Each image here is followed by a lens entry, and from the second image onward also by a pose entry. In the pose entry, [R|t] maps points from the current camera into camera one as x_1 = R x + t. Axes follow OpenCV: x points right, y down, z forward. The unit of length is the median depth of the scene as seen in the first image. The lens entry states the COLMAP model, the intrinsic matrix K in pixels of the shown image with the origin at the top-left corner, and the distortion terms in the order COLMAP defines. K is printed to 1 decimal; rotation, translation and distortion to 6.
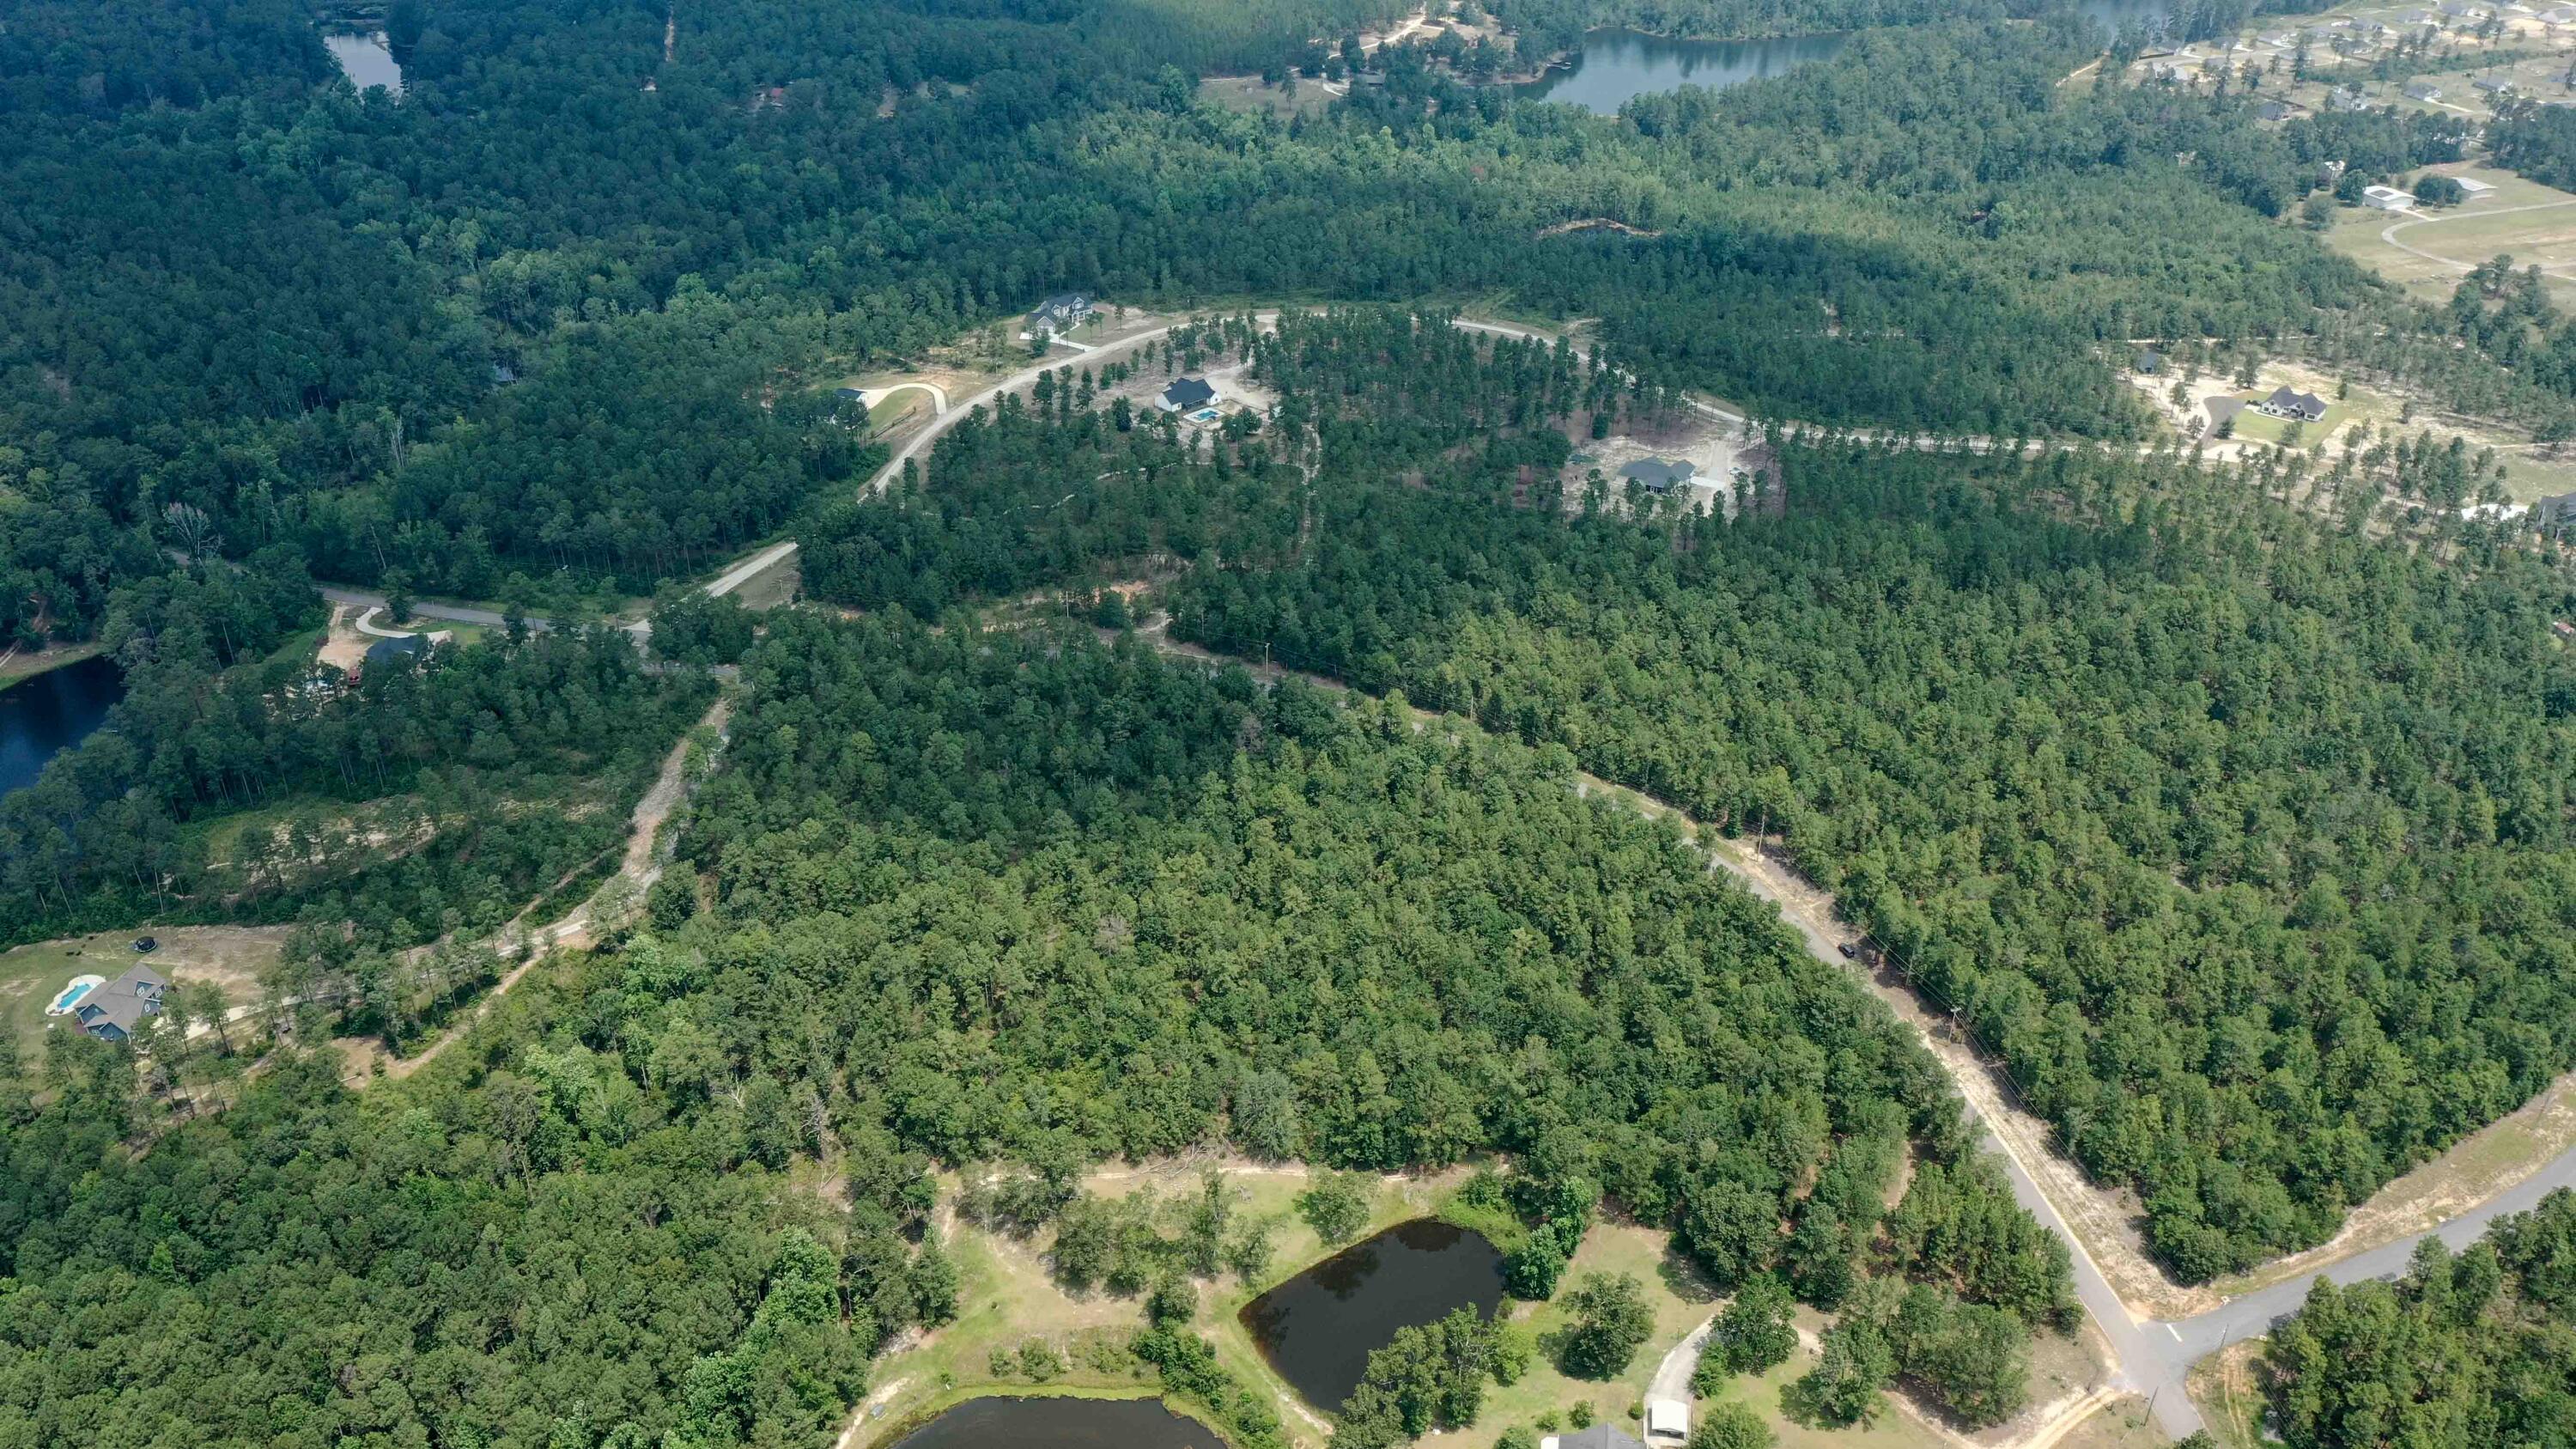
lens RADIAL K [[2044.4, 0, 1284.3], [0, 2044.4, 713.1], [0, 0, 1]] dist [0.013667, 0.002297]
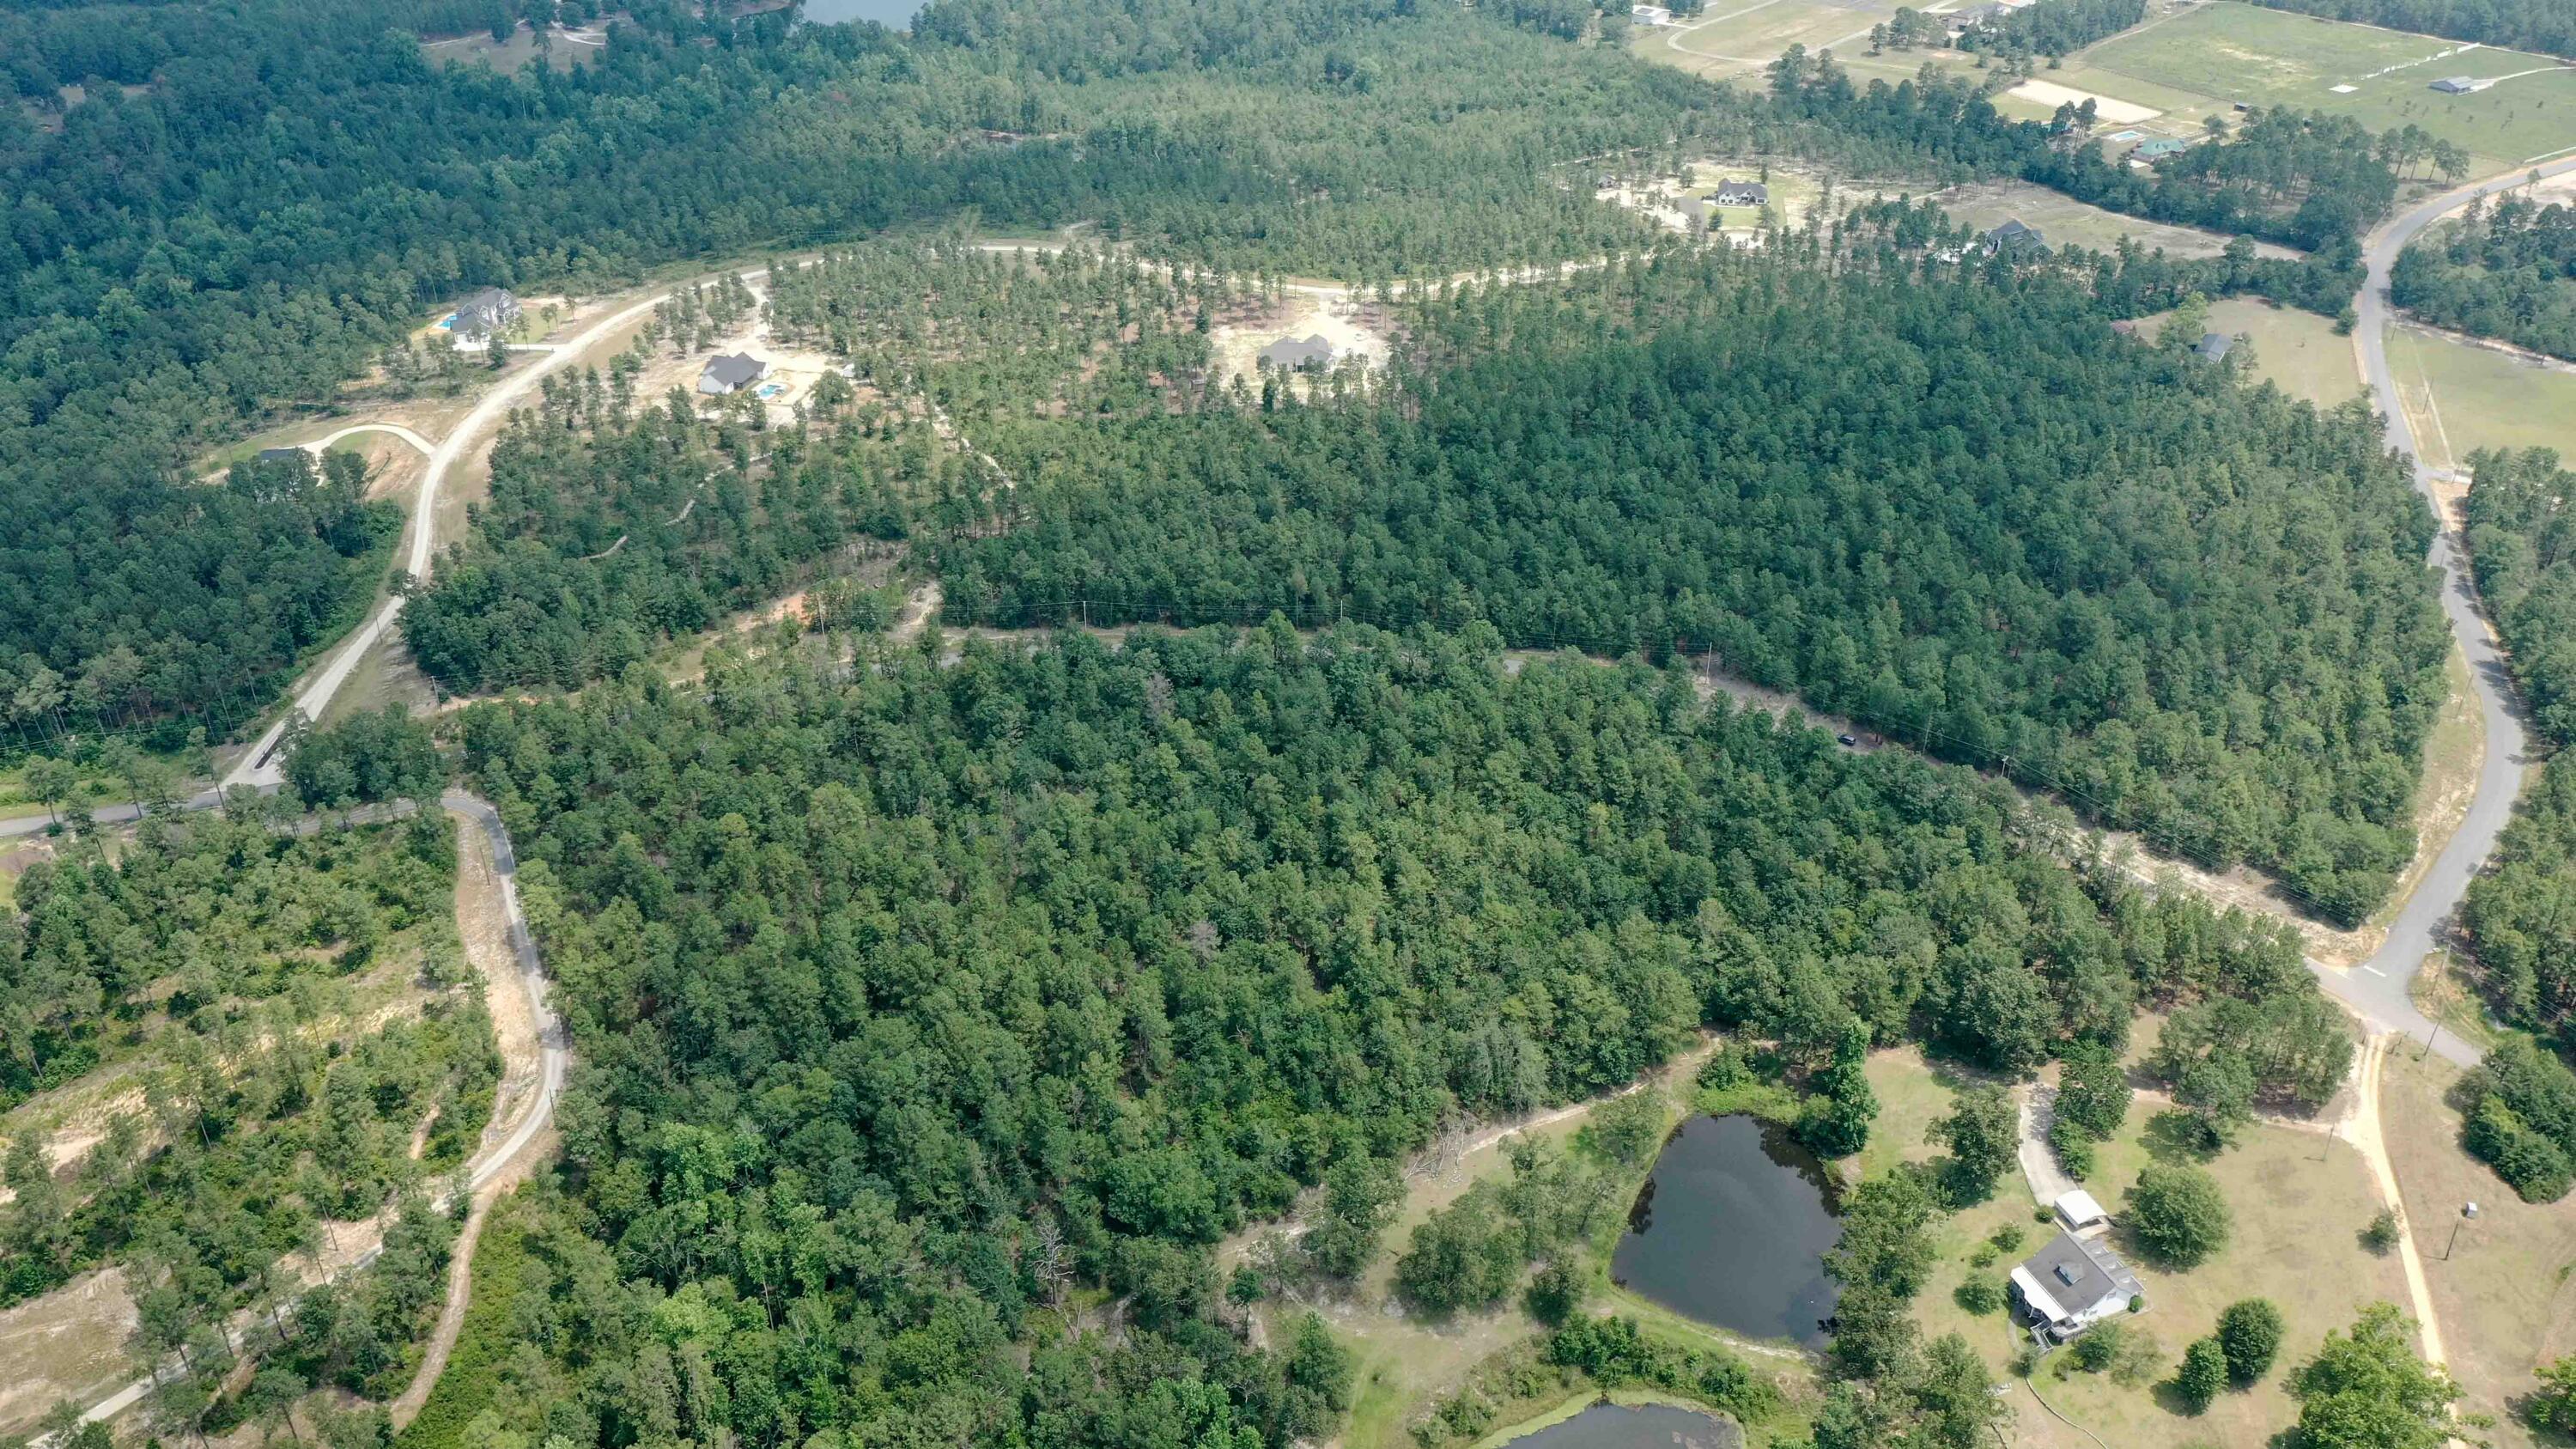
lens RADIAL K [[2044.4, 0, 1284.3], [0, 2044.4, 713.1], [0, 0, 1]] dist [0.013667, 0.002297]
pose [[0.875652, -0.253918, 0.410802, -0.350681], [0.244508, 0.966641, 0.076299, -0.038375], [-0.416472, 0.033633, 0.908526, 0.184775]]
